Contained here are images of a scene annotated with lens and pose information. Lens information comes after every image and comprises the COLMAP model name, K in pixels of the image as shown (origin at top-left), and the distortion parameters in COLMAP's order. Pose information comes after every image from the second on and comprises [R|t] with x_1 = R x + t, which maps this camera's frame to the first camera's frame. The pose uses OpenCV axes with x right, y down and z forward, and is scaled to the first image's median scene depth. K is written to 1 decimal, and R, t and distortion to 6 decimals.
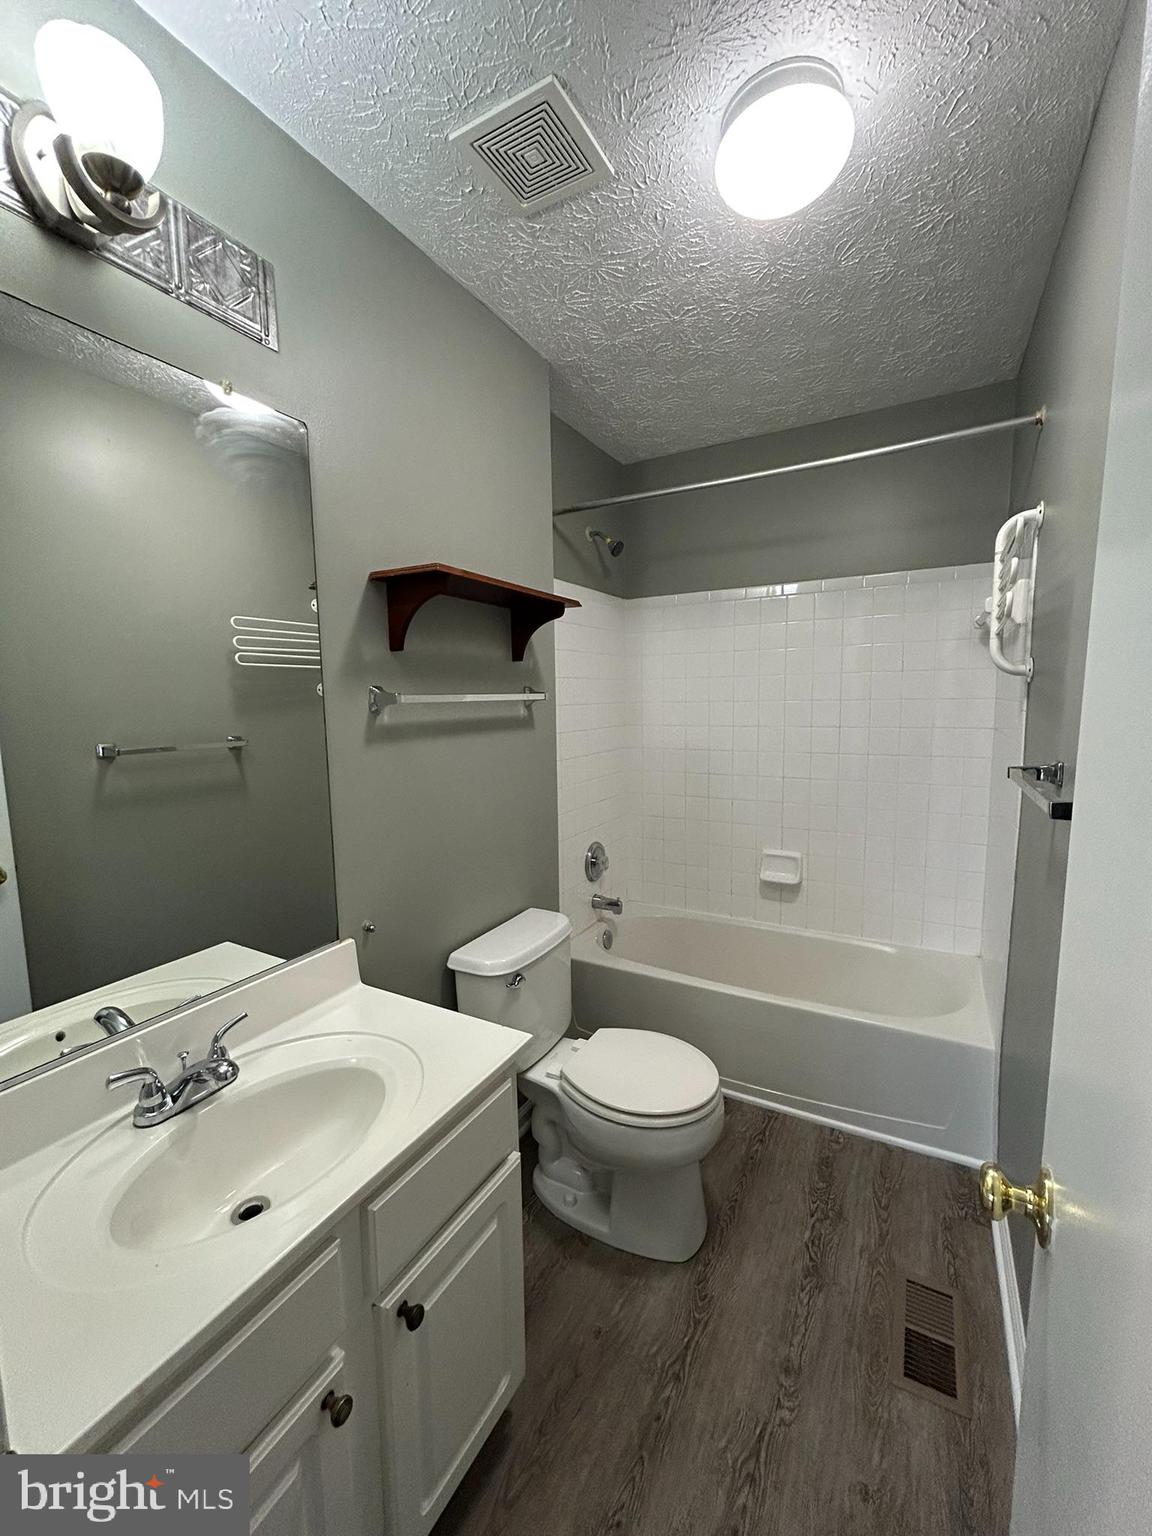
lens RADIAL K [[618.4, 0, 580.5], [0, 618.4, 768.6], [0, 0, 1]] dist [0.000194, -0.000491]
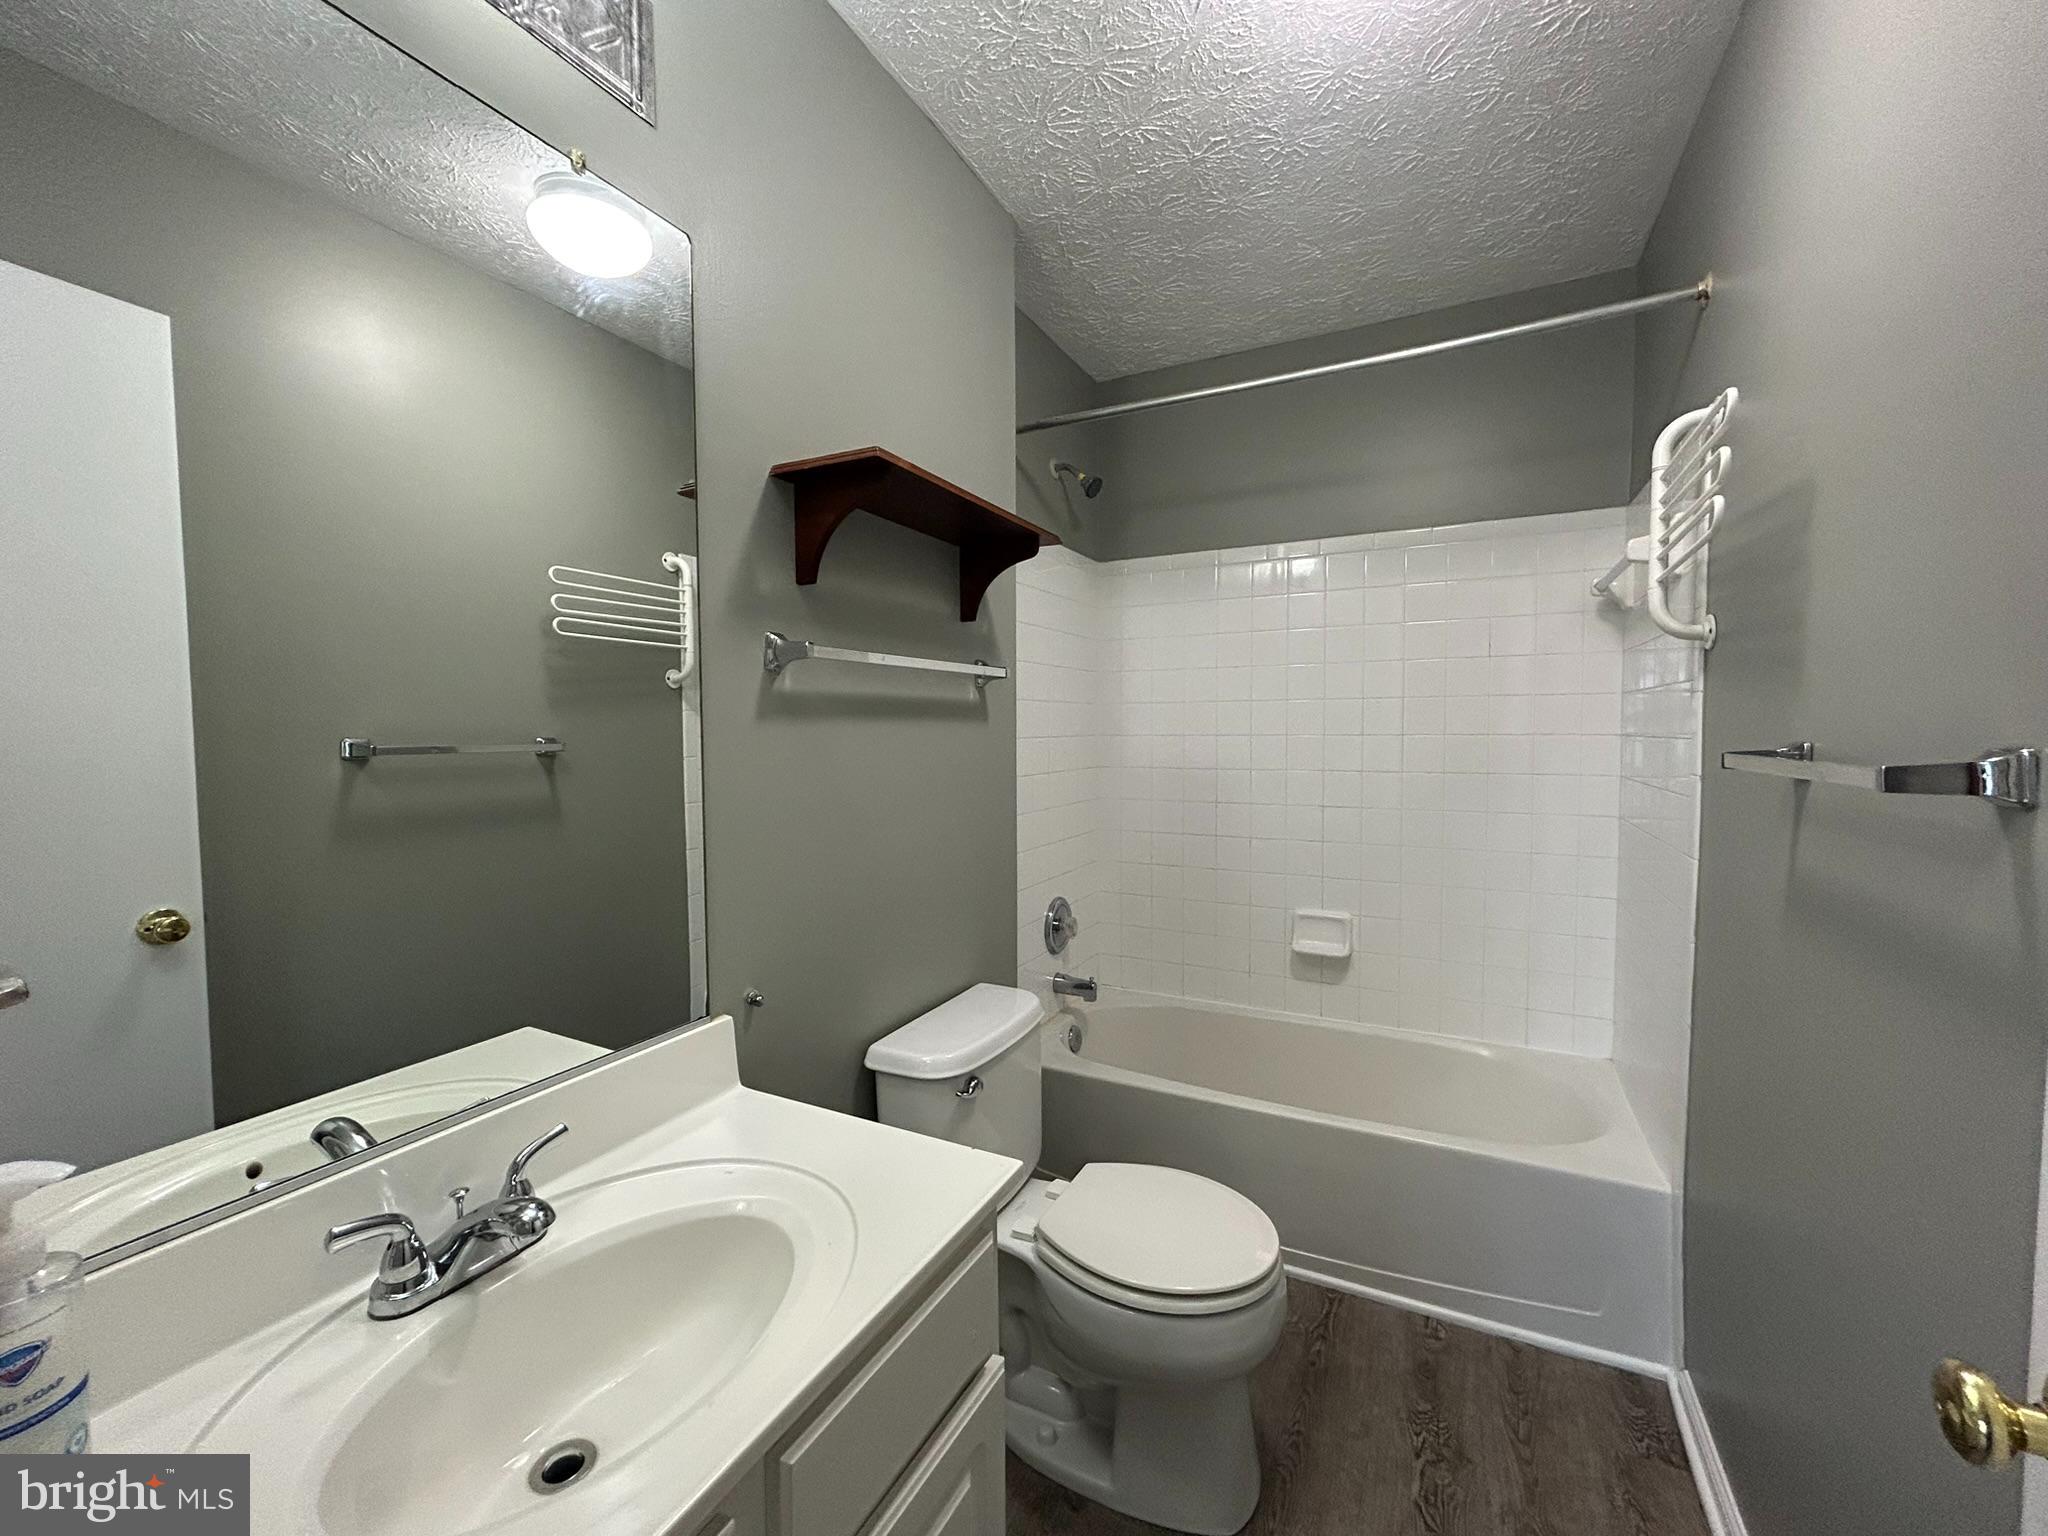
lens RADIAL K [[824.5, 0, 1024.0], [0, 824.5, 767.8], [0, 0, 1]] dist [0.000194, -0.000491]
pose [[0.999544, 0.009516, 0.028668, -0.075194], [-0.007540, 0.997640, -0.068242, 0.062618], [-0.029249, 0.067994, 0.997257, 0.097245]]
